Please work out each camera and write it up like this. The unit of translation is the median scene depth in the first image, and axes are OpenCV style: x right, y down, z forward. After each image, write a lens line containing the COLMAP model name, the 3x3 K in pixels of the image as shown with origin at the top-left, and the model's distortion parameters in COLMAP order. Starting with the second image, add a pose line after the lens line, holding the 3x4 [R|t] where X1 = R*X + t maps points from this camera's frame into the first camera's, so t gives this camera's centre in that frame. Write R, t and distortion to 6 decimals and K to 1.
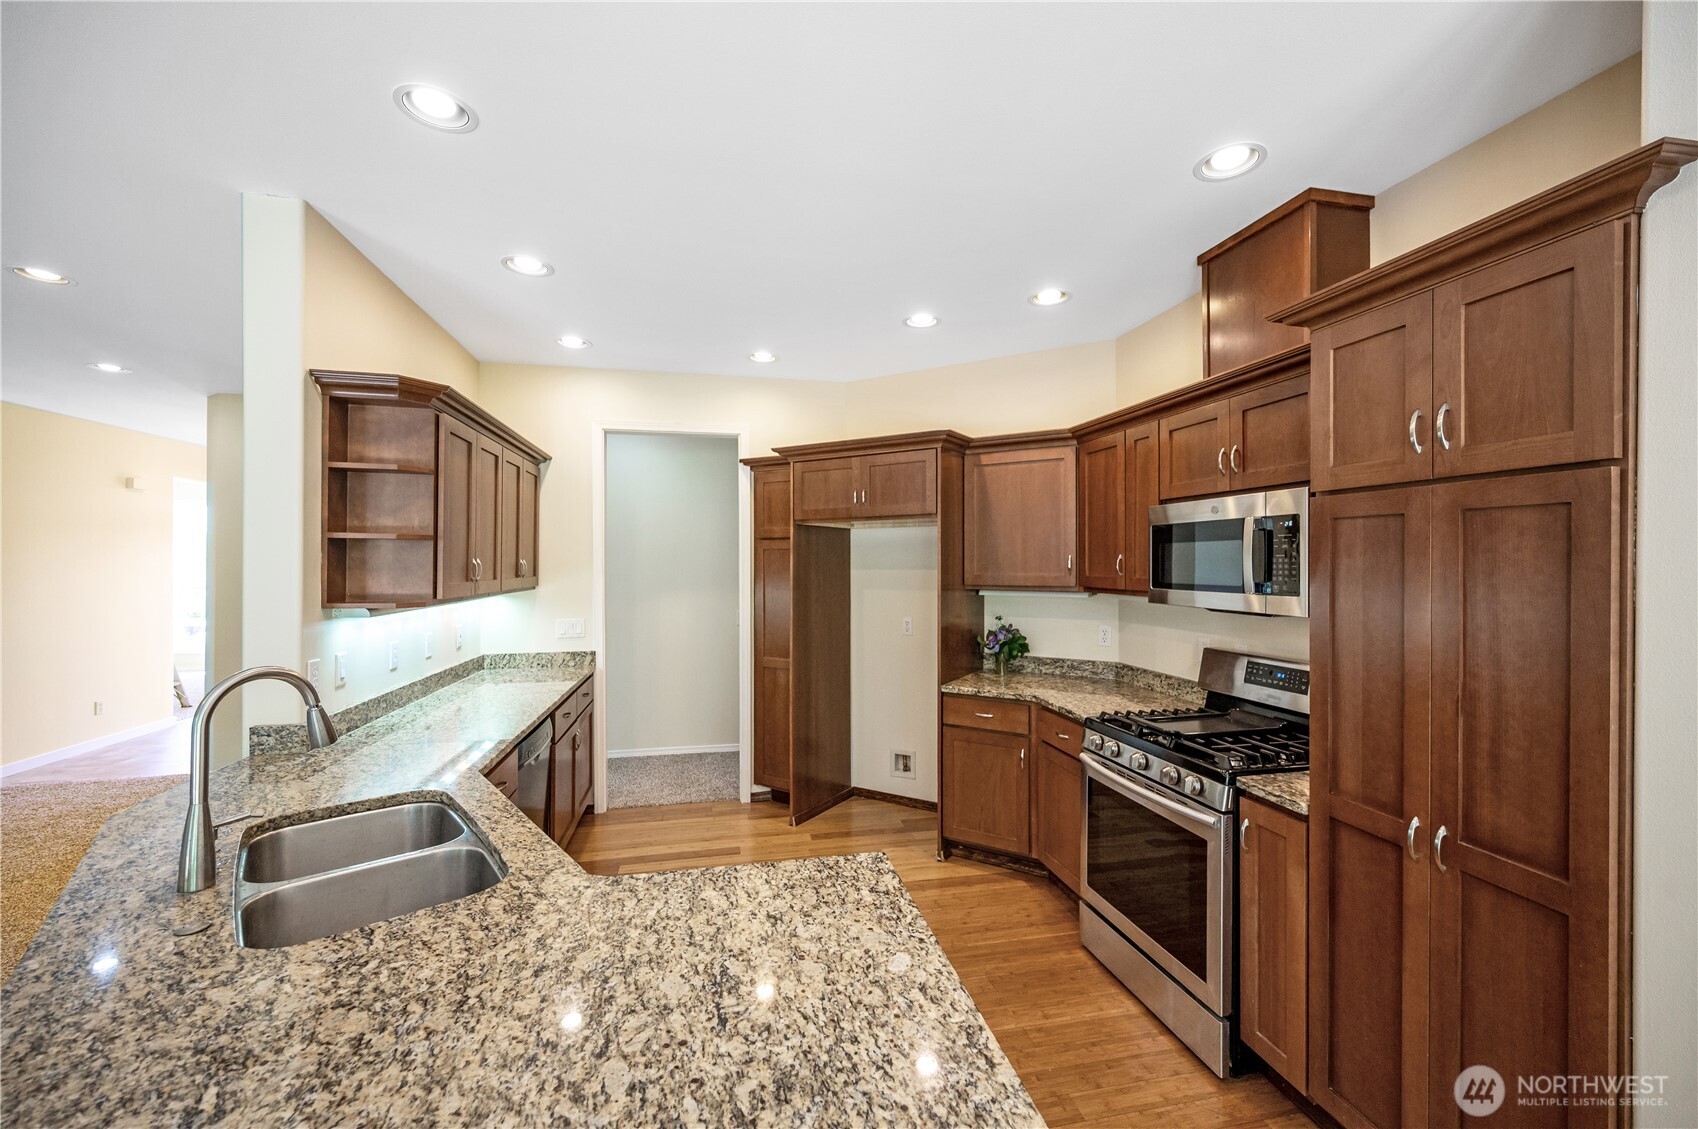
lens RADIAL K [[676.0, 0, 849.5], [0, 676.0, 562.0], [0, 0, 1]] dist [-0.000416, -0.000038]
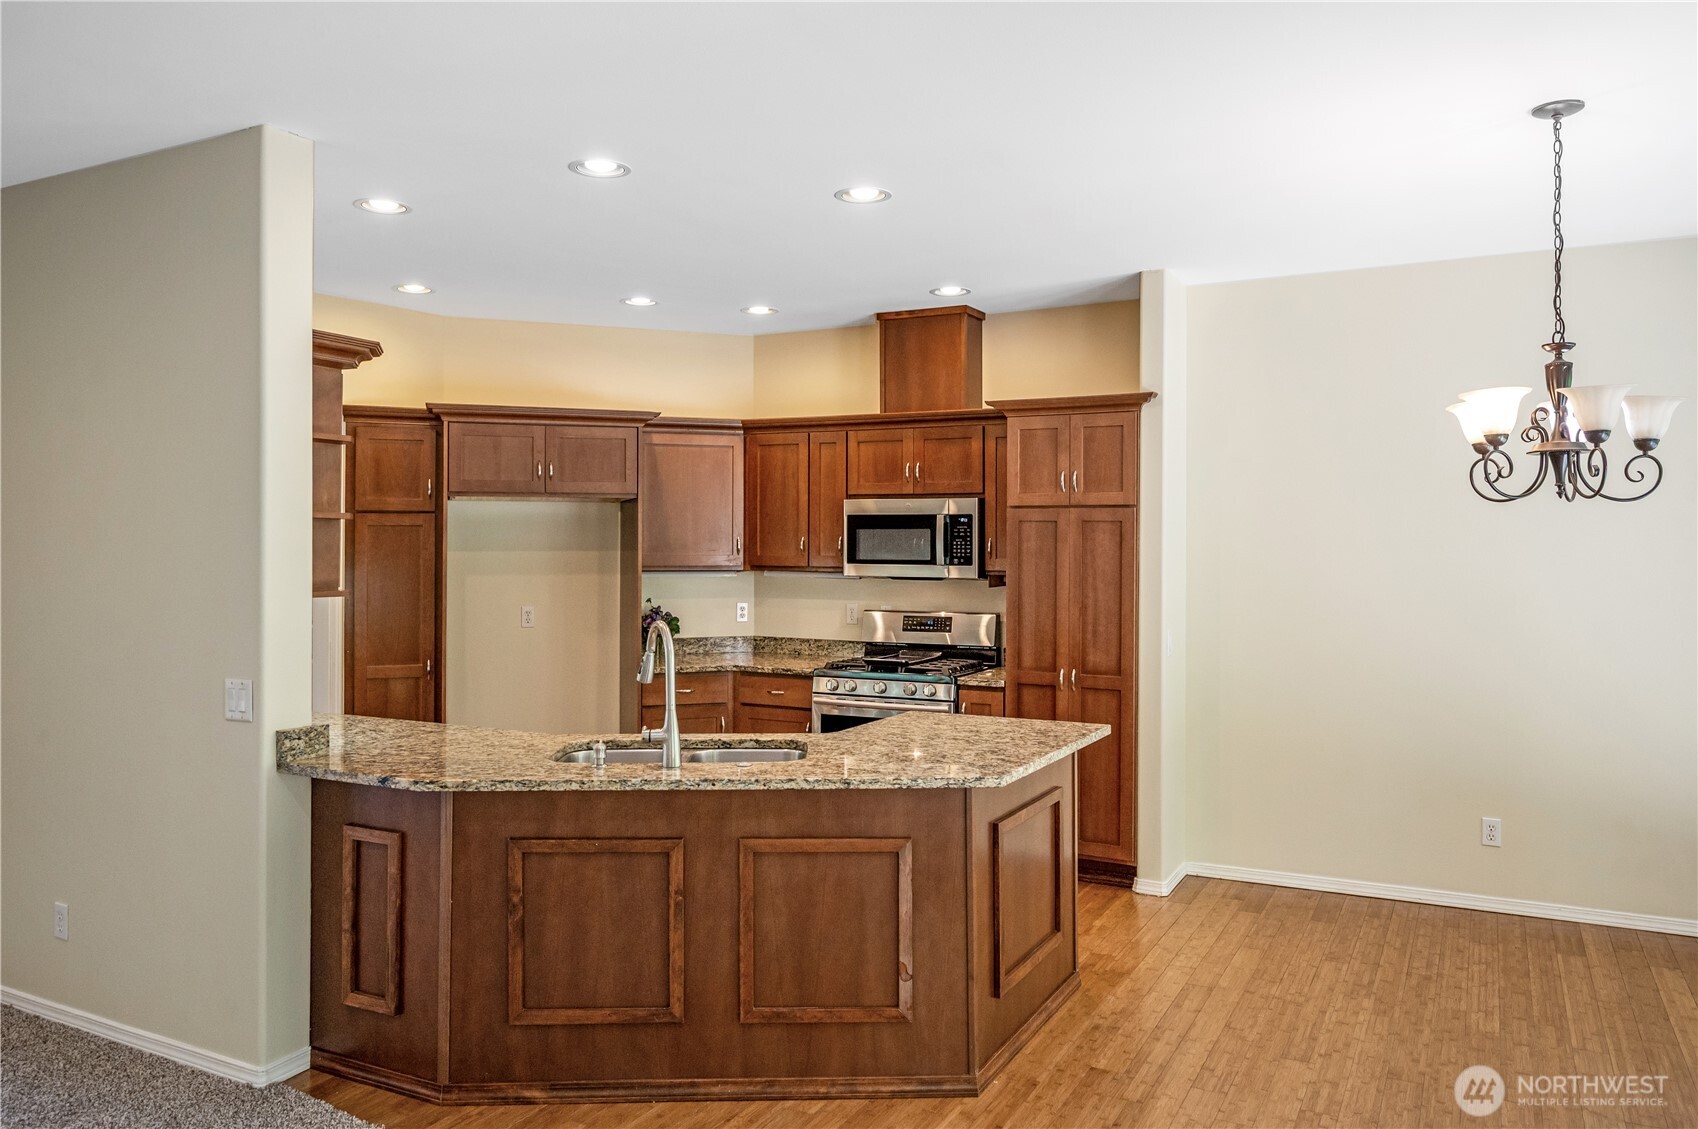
lens RADIAL K [[1312.2, 0, 815.8], [0, 1312.2, 520.7], [0, 0, 1]] dist [-0.007342, 0.001942]
pose [[0.645358, 0.011749, 0.763790, -2.416614], [-0.003662, 0.999918, -0.012287, -0.019794], [-0.763872, 0.005133, 0.645348, -0.900536]]
